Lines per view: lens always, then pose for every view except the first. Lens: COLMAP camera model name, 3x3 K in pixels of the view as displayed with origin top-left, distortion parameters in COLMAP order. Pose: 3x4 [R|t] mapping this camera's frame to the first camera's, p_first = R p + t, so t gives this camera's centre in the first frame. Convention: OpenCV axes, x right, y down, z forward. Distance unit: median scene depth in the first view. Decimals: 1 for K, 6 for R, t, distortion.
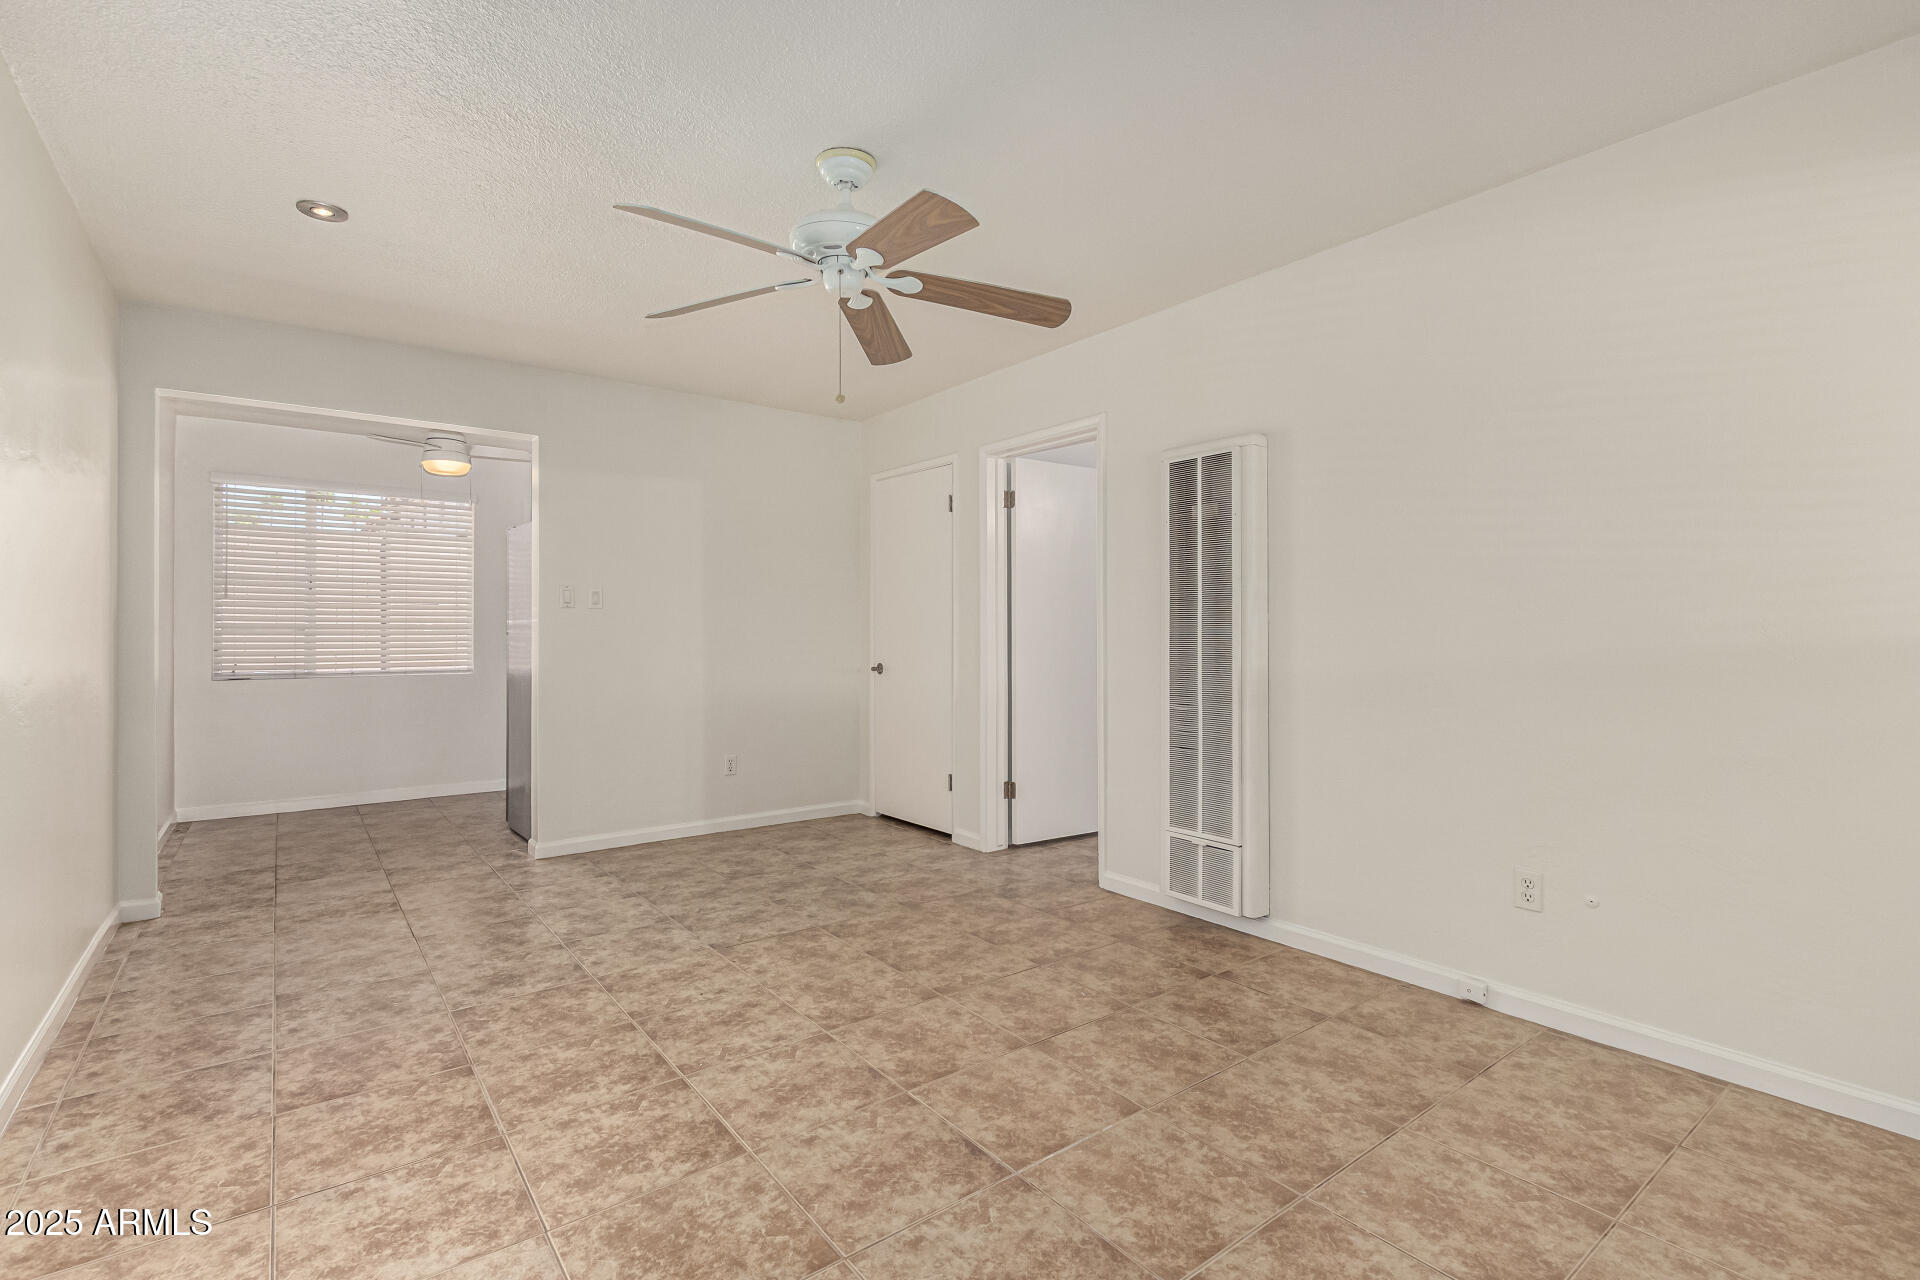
lens RADIAL K [[877.3, 0, 975.1], [0, 877.3, 619.4], [0, 0, 1]] dist [0.002573, -0.005051]
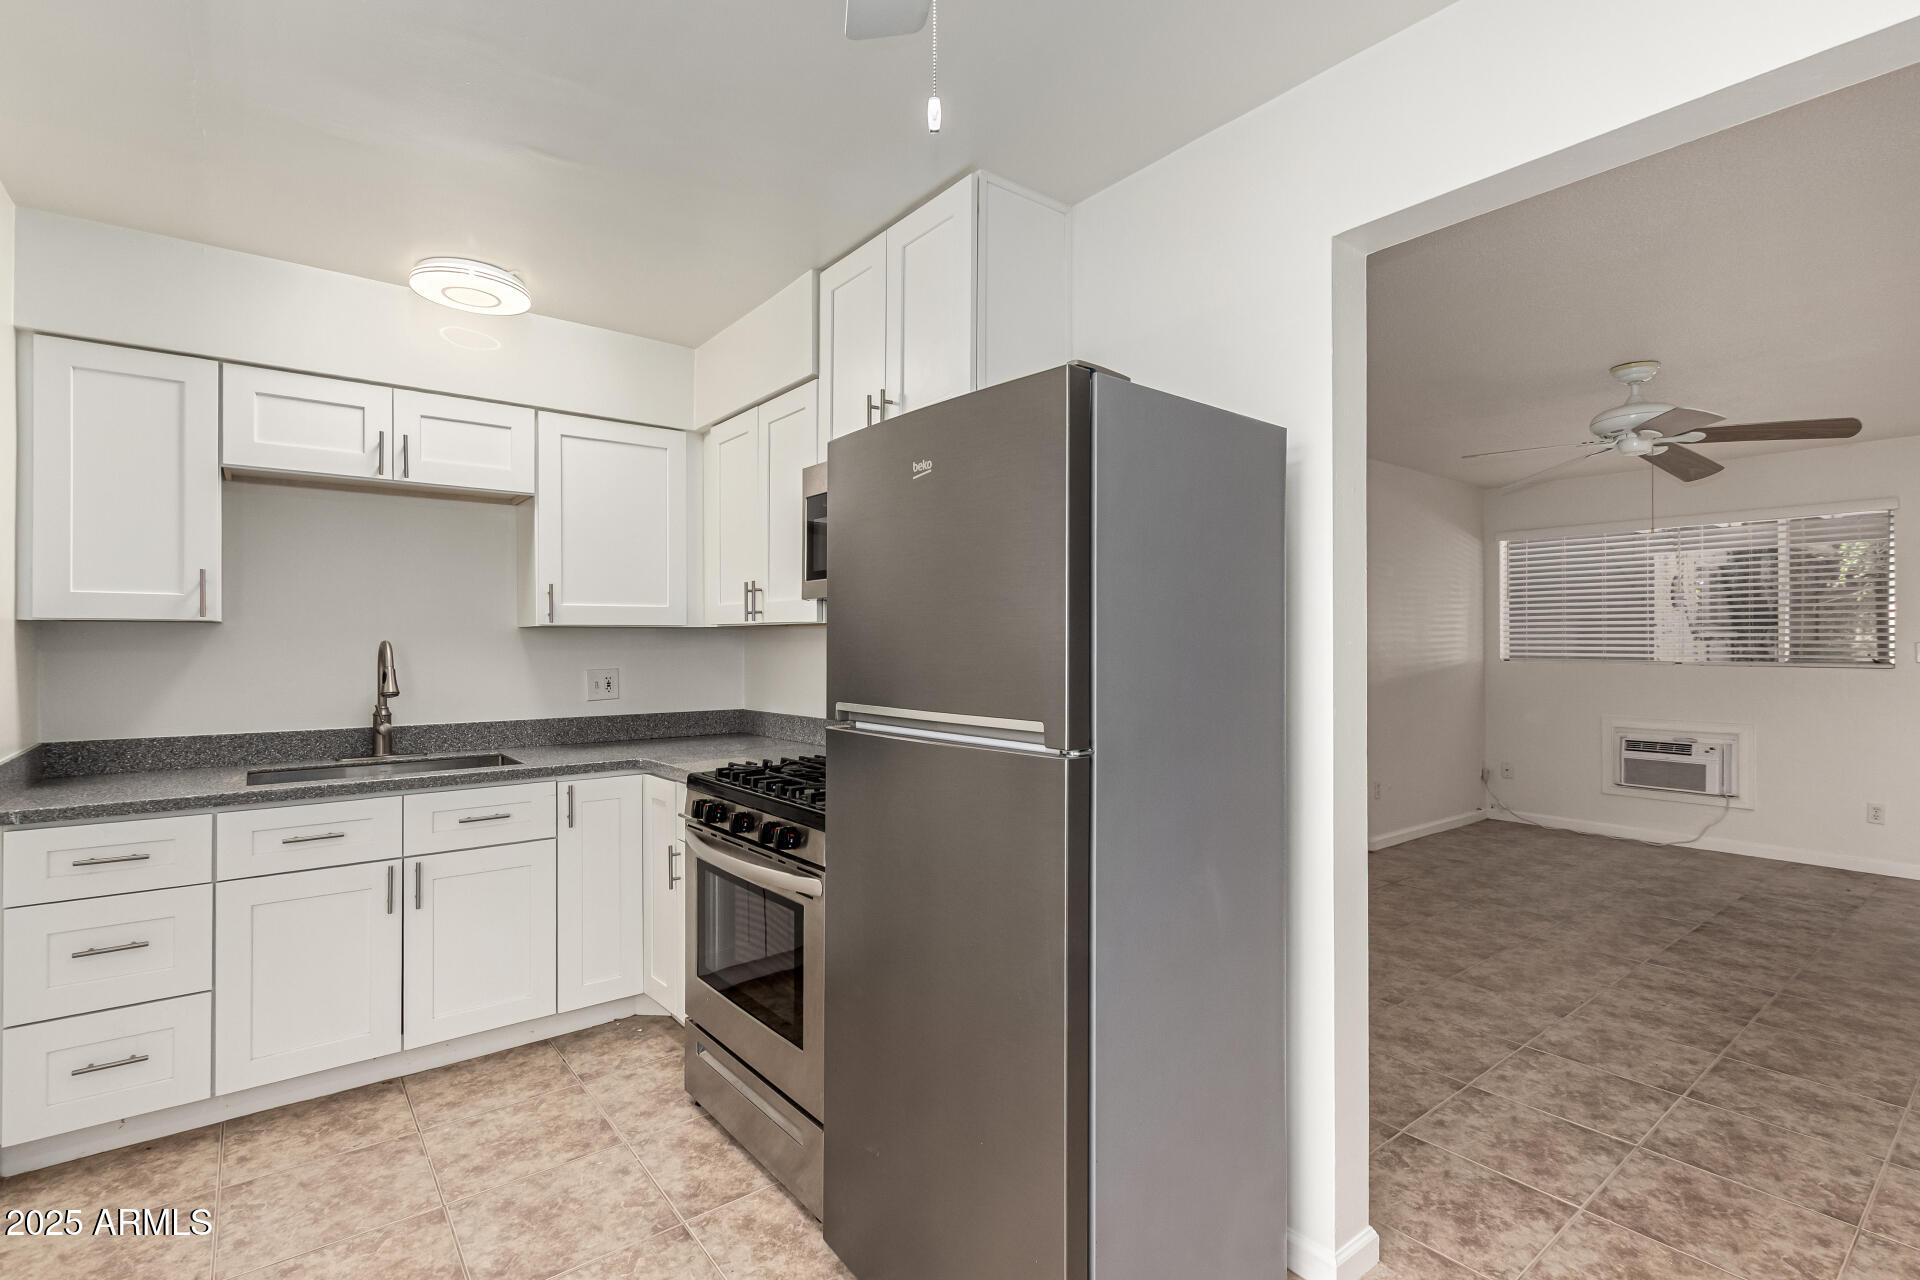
lens RADIAL K [[877.3, 0, 941.3], [0, 877.3, 645.0], [0, 0, 1]] dist [0.002573, -0.005051]
pose [[0.026027, -0.001752, 0.999660, -1.491622], [-0.013399, 0.999908, 0.002101, -0.038215], [-0.999571, -0.013449, 0.026001, 1.929377]]
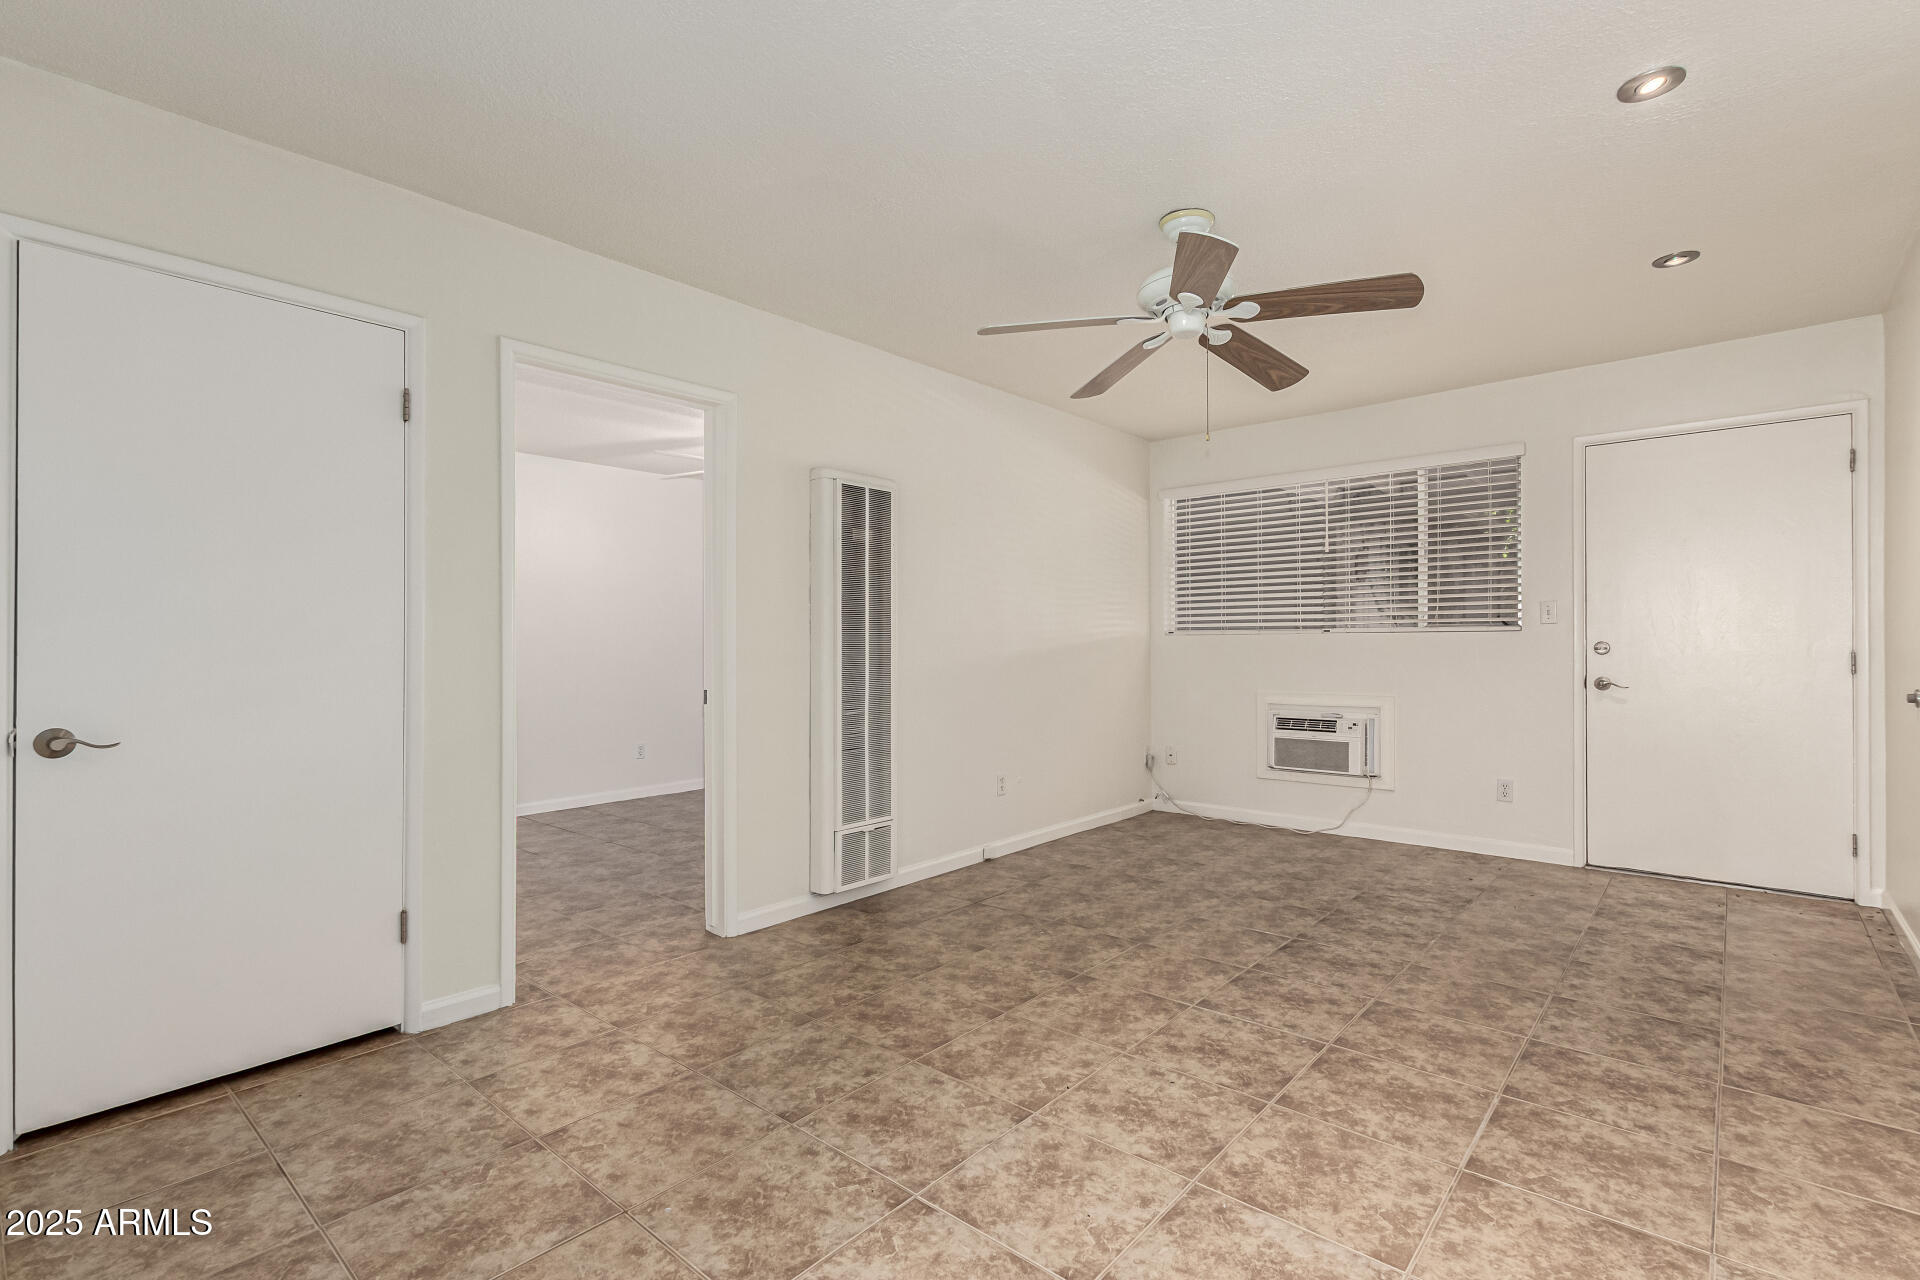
lens RADIAL K [[877.3, 0, 951.4], [0, 877.3, 649.4], [0, 0, 1]] dist [0.002573, -0.005051]
pose [[-0.171369, -0.006211, 0.985187, -1.079840], [-0.005301, 0.999971, 0.005382, 0.019812], [-0.985193, -0.004300, -0.171397, 1.344866]]
